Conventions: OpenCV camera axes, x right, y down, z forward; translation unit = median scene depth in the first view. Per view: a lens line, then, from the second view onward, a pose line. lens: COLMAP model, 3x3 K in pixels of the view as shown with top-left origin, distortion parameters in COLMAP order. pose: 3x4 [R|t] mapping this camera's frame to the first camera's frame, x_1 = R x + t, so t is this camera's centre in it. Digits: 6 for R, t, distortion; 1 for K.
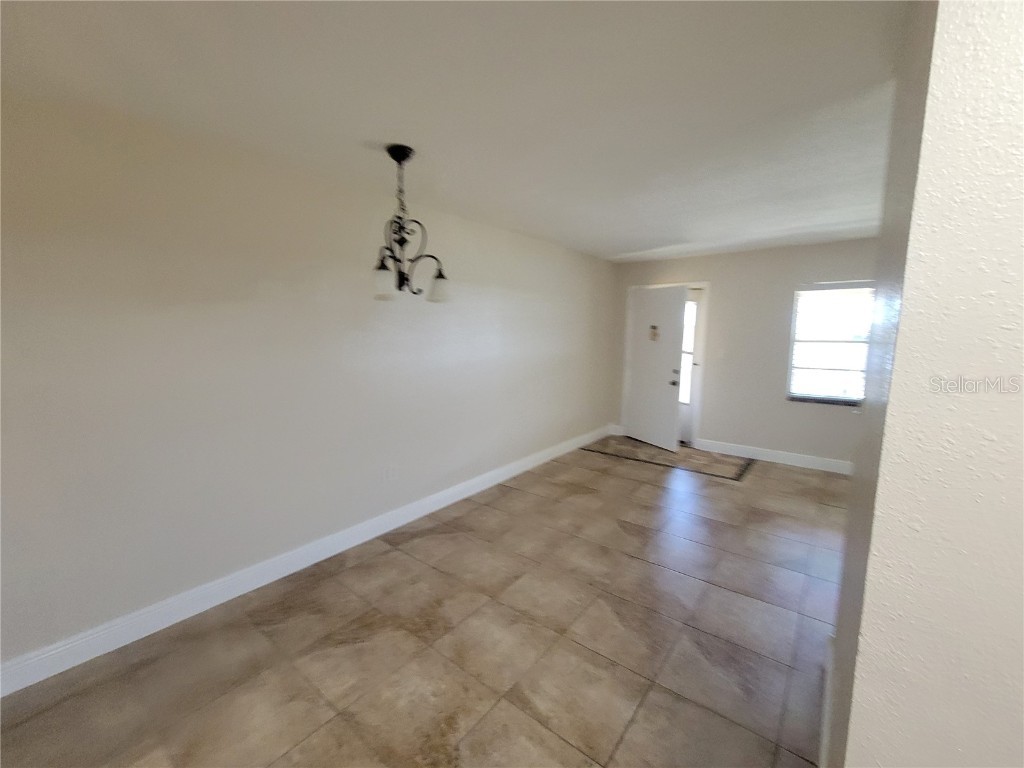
lens RADIAL K [[418.1, 0, 513.8], [0, 418.1, 384.8], [0, 0, 1]] dist [0.002927, -0.002136]
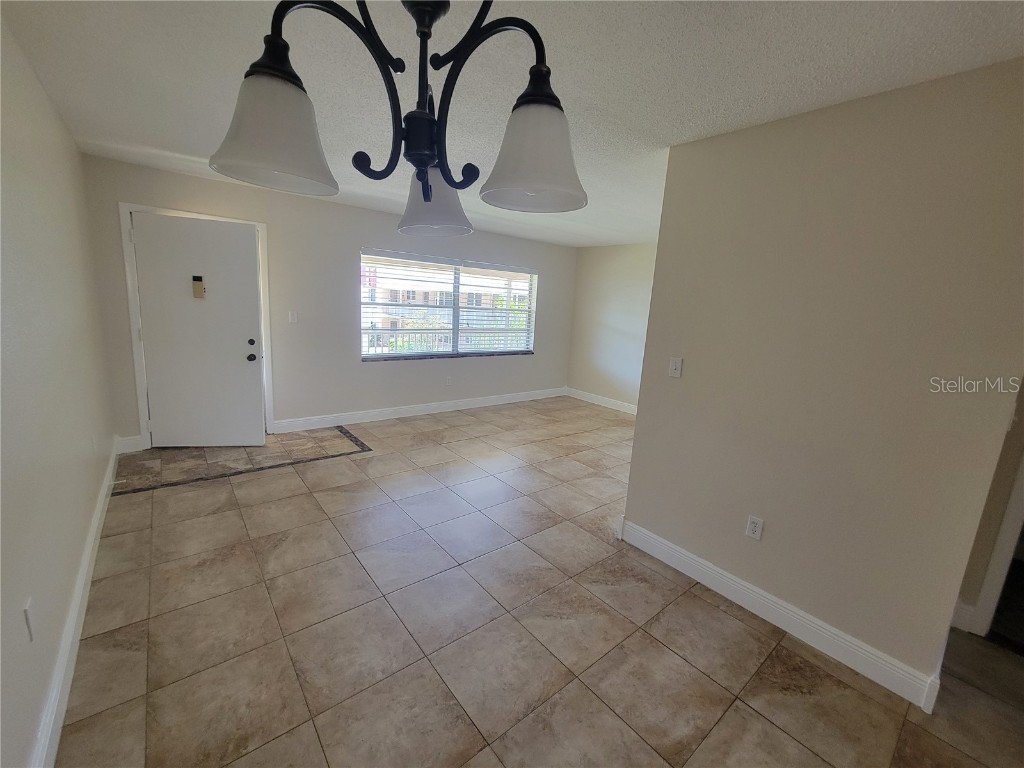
lens RADIAL K [[418.1, 0, 515.9], [0, 418.1, 386.3], [0, 0, 1]] dist [0.002927, -0.002136]
pose [[0.201632, -0.182696, 0.962272, -0.679920], [0.060330, 0.982901, 0.173971, -0.149394], [-0.977602, 0.022976, 0.209206, 1.024373]]
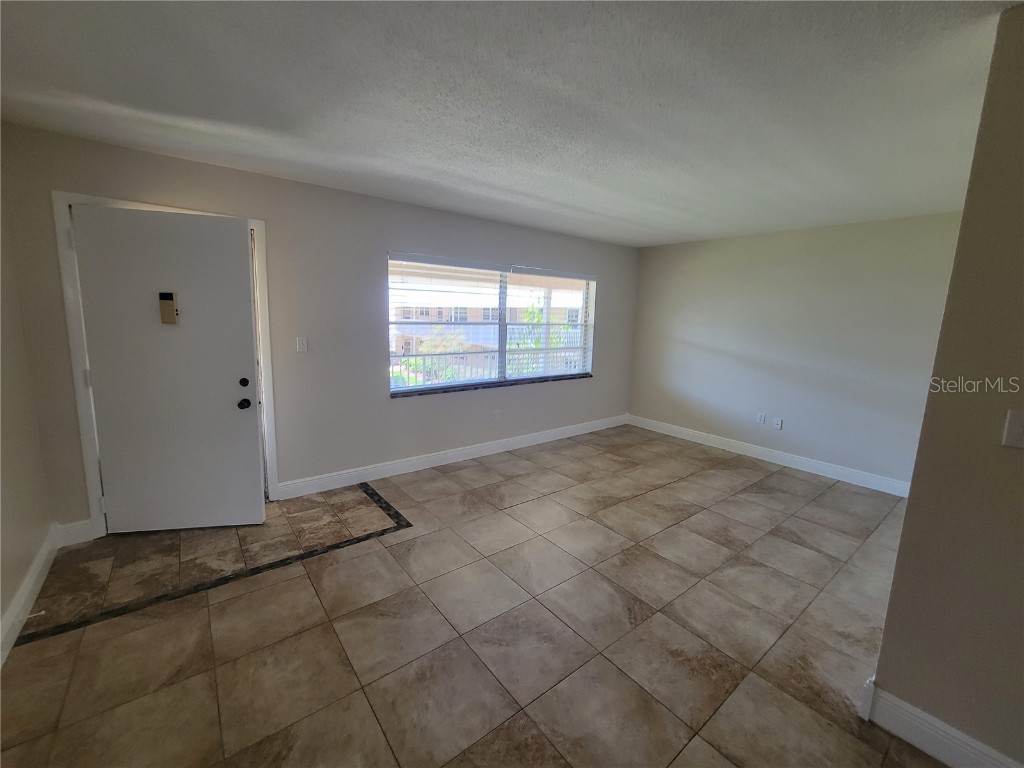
lens RADIAL K [[418.1, 0, 516.1], [0, 418.1, 384.3], [0, 0, 1]] dist [0.002927, -0.002136]
pose [[0.220574, -0.154508, 0.963055, -0.141696], [0.091750, 0.986282, 0.137221, -0.190509], [-0.971045, 0.058093, 0.231725, 1.442967]]
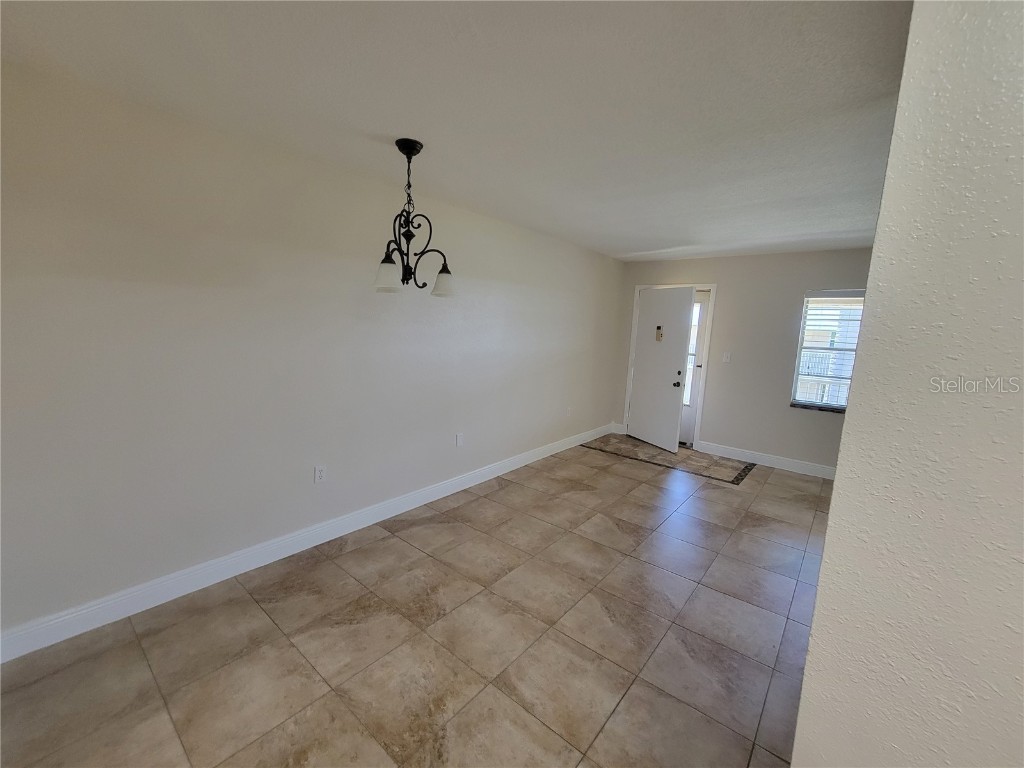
lens RADIAL K [[418.1, 0, 510.0], [0, 418.1, 387.8], [0, 0, 1]] dist [0.002927, -0.002136]
pose [[0.998980, 0.041274, -0.018337, 0.009991], [-0.040858, 0.998911, 0.022515, -0.005616], [0.019247, -0.021743, 0.999578, -0.014361]]
